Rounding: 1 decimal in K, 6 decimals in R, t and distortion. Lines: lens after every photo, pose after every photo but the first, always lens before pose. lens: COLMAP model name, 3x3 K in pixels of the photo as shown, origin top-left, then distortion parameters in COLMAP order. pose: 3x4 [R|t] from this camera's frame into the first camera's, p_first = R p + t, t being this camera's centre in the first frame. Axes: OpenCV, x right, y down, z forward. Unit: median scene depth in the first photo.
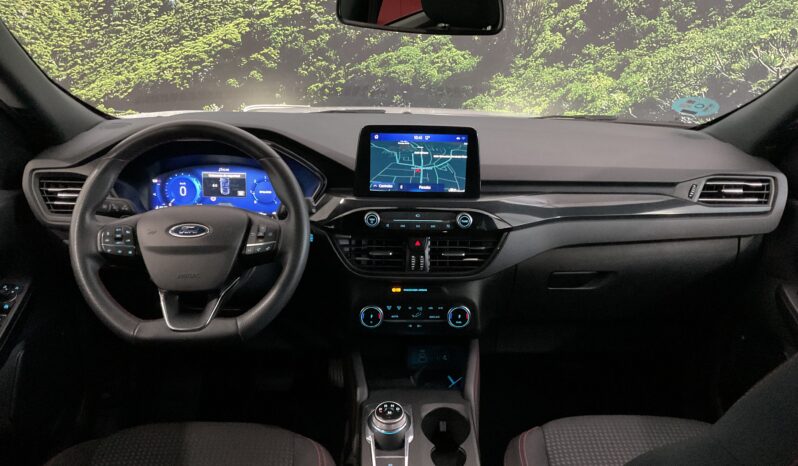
lens RADIAL K [[651.7, 0, 399.0], [0, 651.7, 233.0], [0, 0, 1]] dist [0.076911, -0.142536]
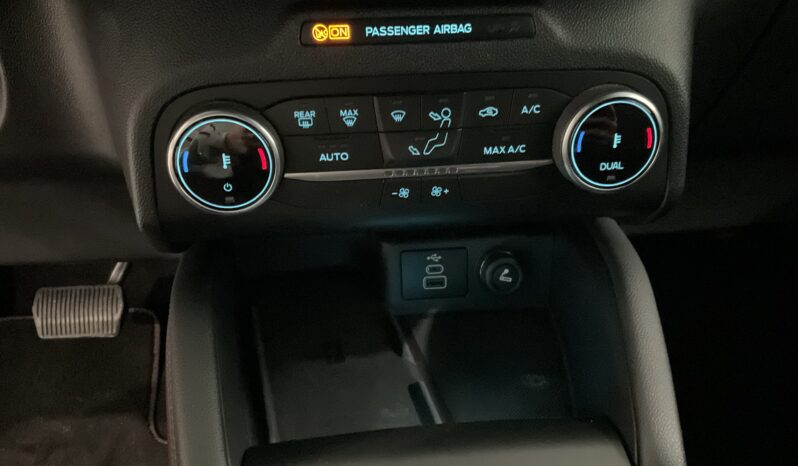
lens RADIAL K [[651.7, 0, 399.0], [0, 651.7, 233.0], [0, 0, 1]] dist [0.076911, -0.142536]
pose [[0.996314, -0.063348, 0.057844, 0.001522], [0.046330, 0.964853, 0.258673, 0.097503], [-0.072197, -0.255039, 0.964232, 0.787589]]
